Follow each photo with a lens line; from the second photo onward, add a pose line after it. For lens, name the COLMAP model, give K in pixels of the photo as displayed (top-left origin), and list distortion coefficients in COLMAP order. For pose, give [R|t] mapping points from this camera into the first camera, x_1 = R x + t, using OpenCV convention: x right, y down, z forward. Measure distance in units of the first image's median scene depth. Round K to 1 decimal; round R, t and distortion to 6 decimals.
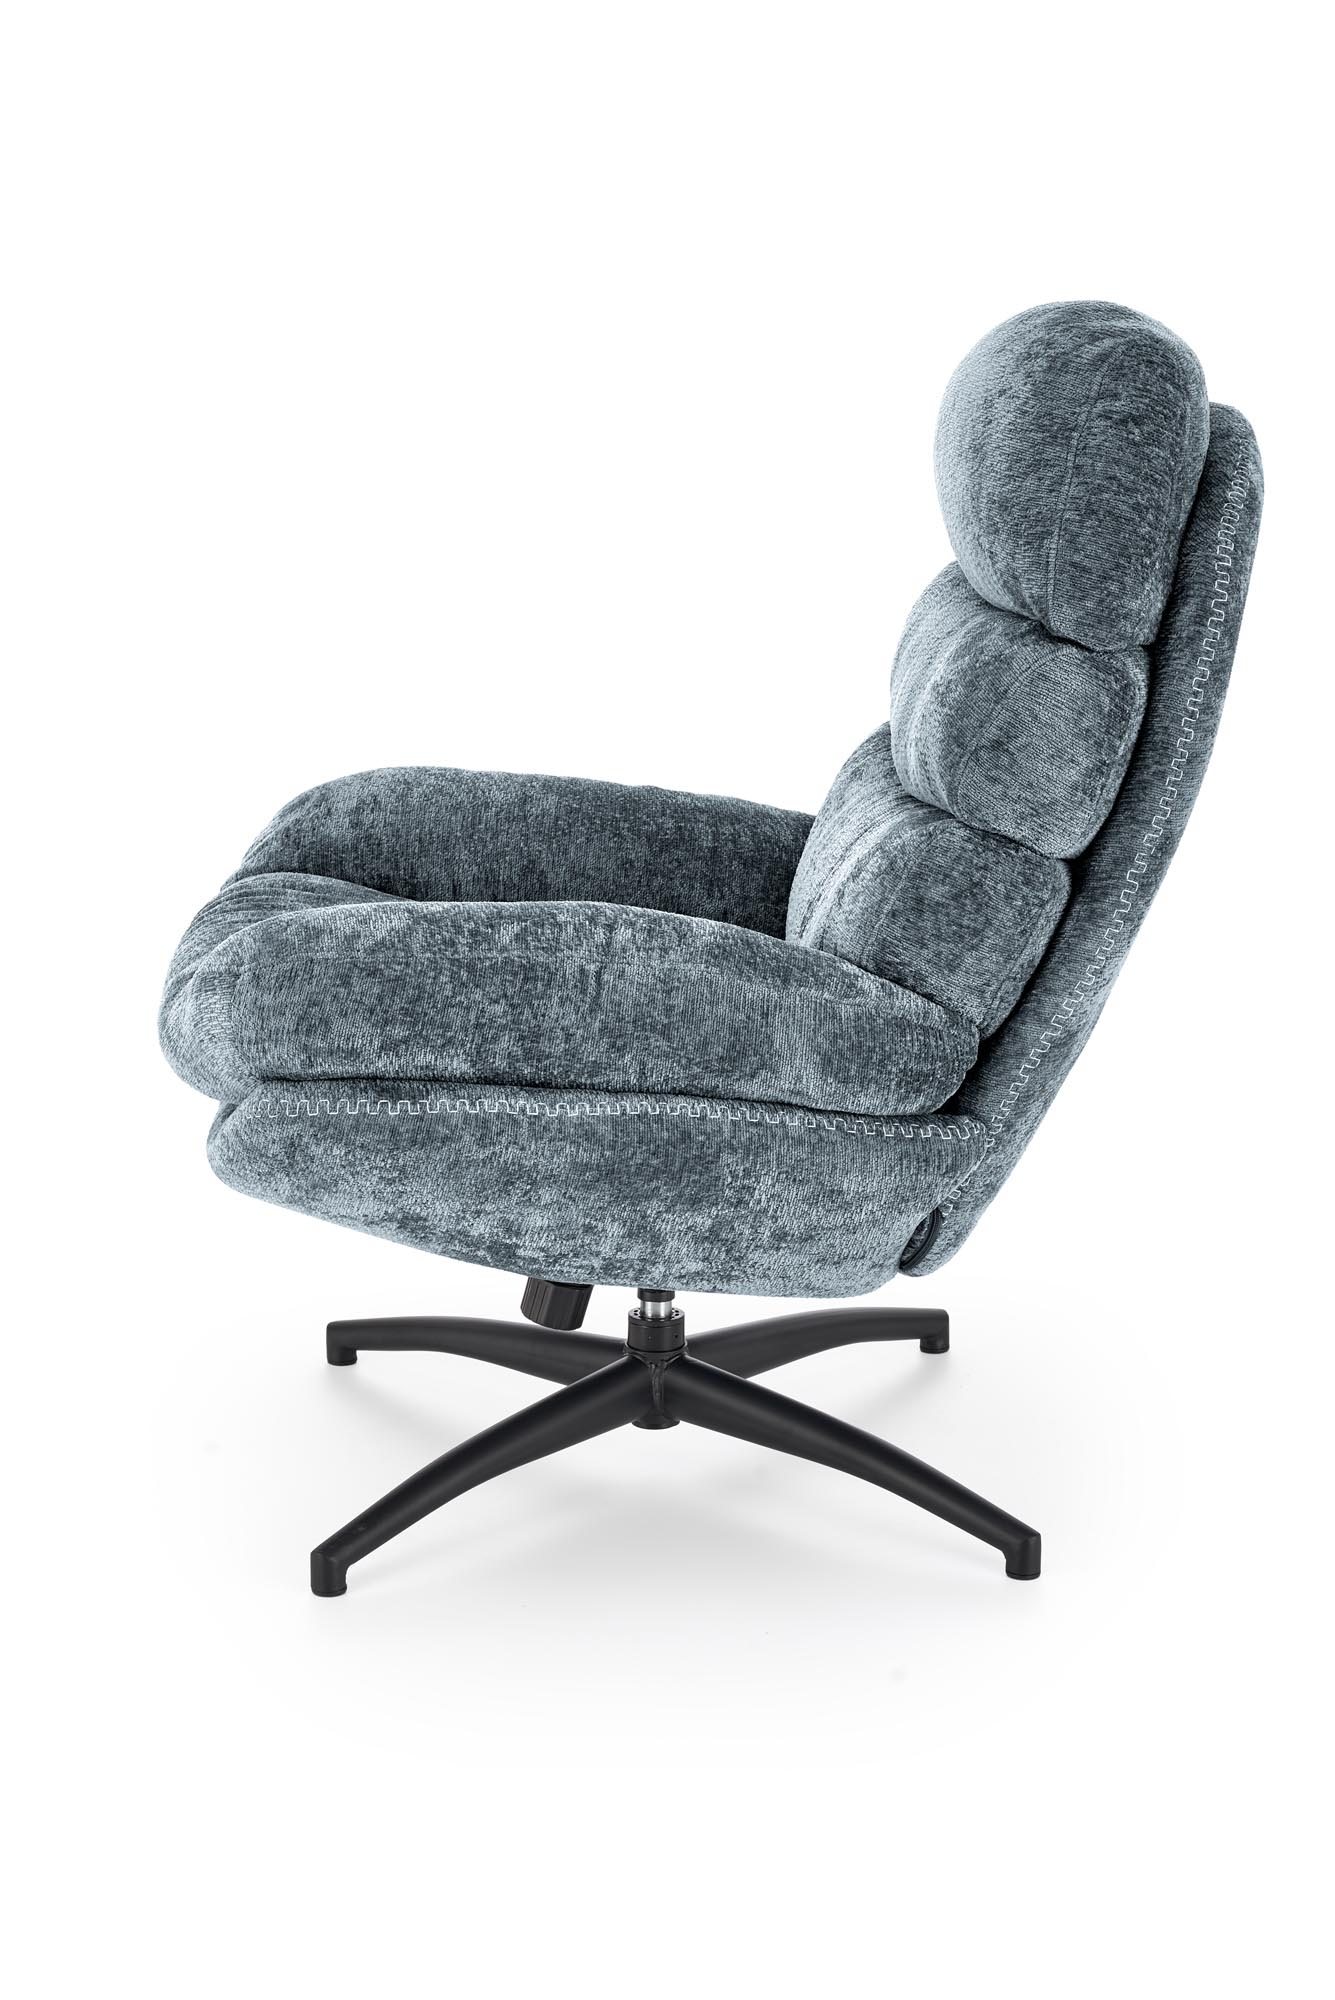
lens RADIAL K [[4187.2, 0, 667.5], [0, 4187.2, 1000.0], [0, 0, 1]] dist [0.039748, -0.252825]
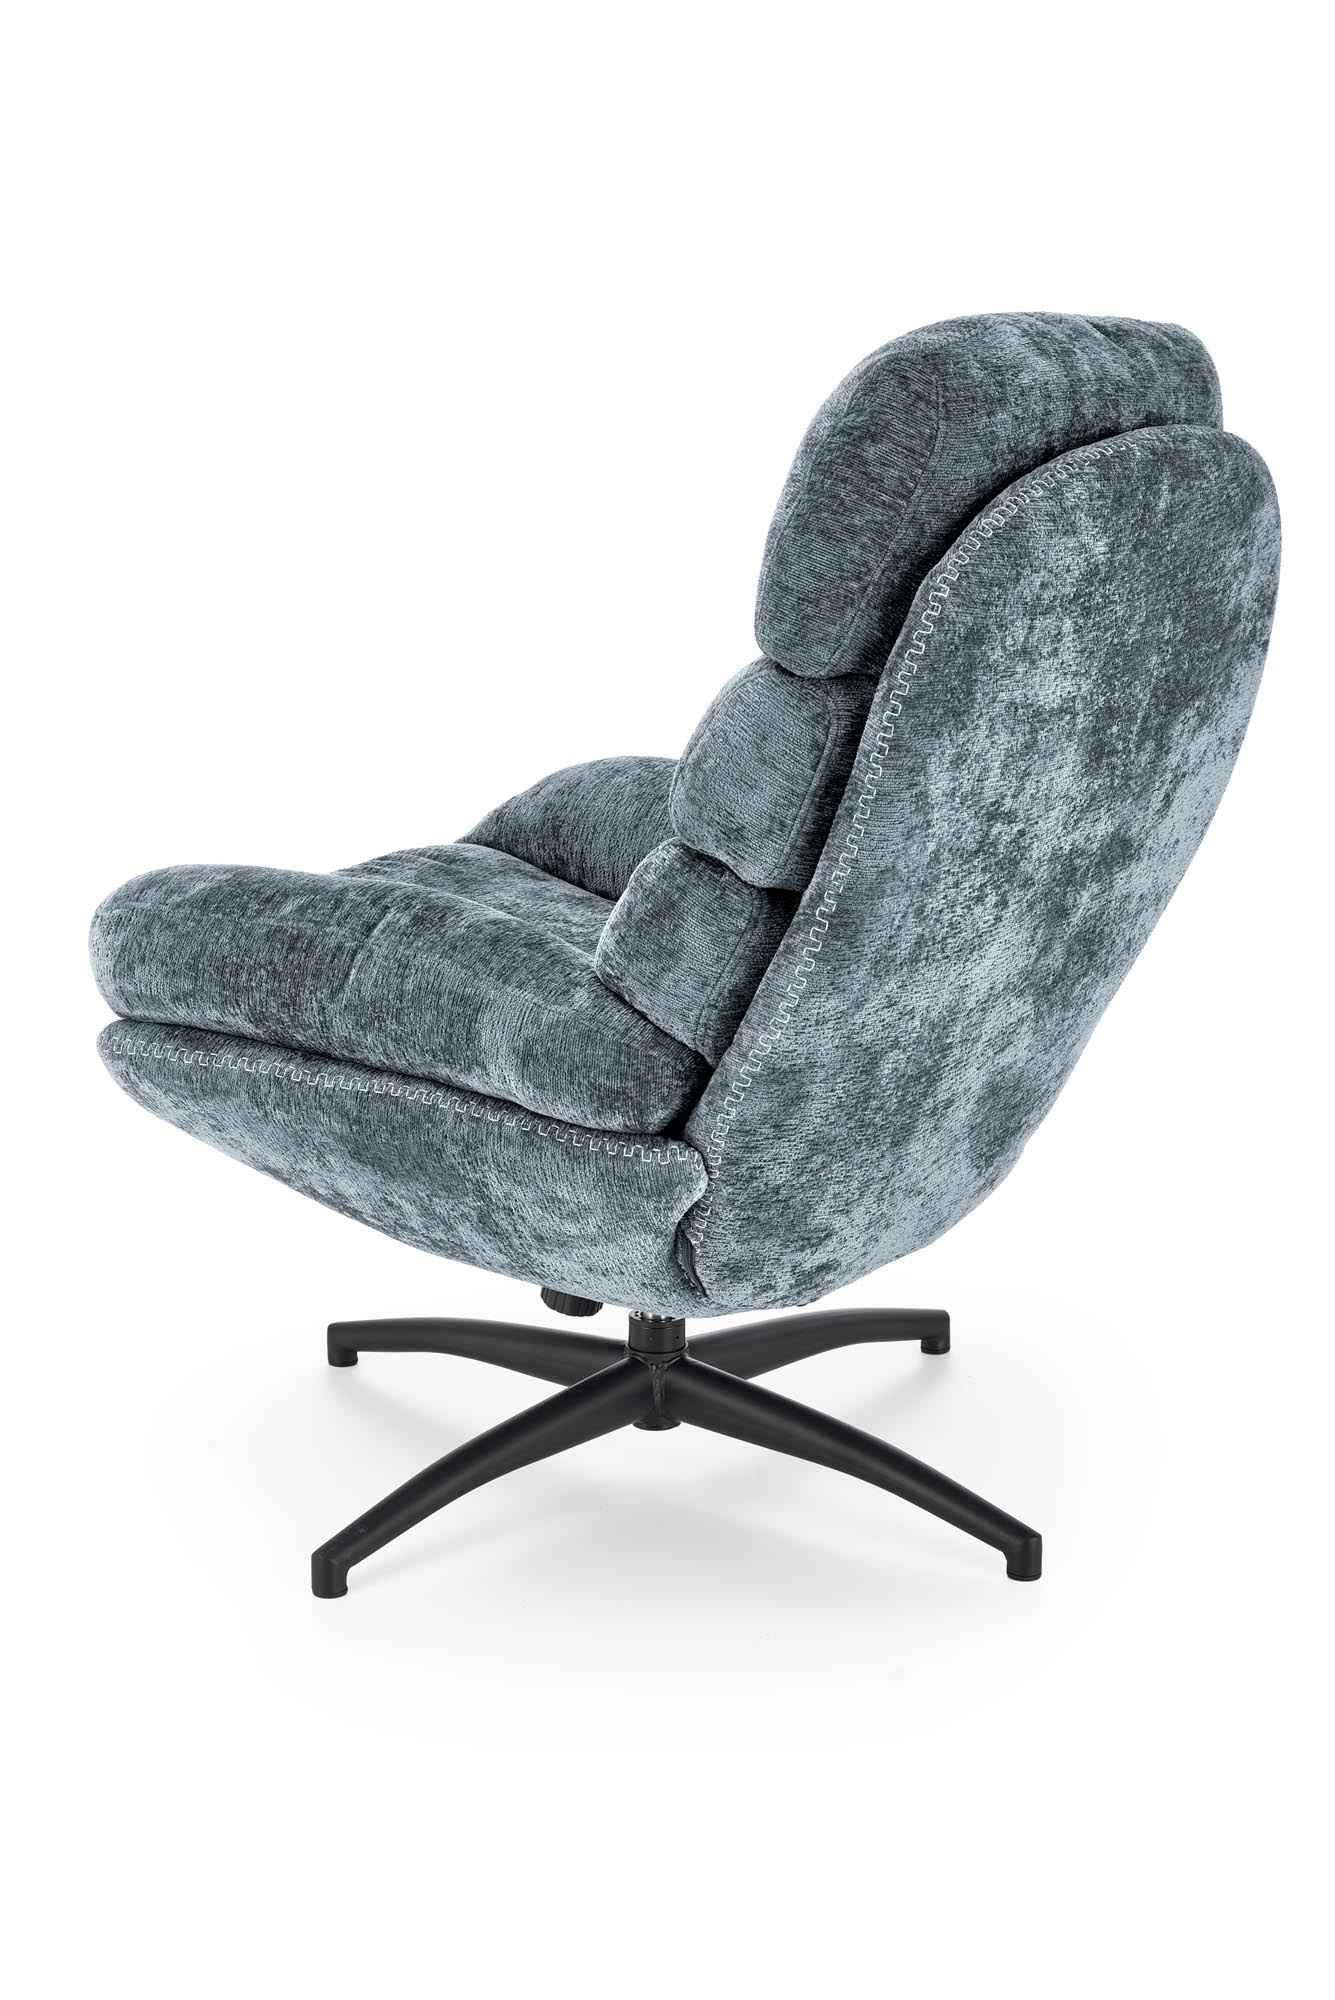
lens RADIAL K [[4187.2, 0, 667.5], [0, 4187.2, 1000.0], [0, 0, 1]] dist [0.039748, -0.252825]
pose [[0.828786, 0.118116, -0.546957, 0.607506], [-0.120386, 0.992216, 0.031853, -0.036365], [0.546462, 0.039446, 0.836554, 0.183864]]
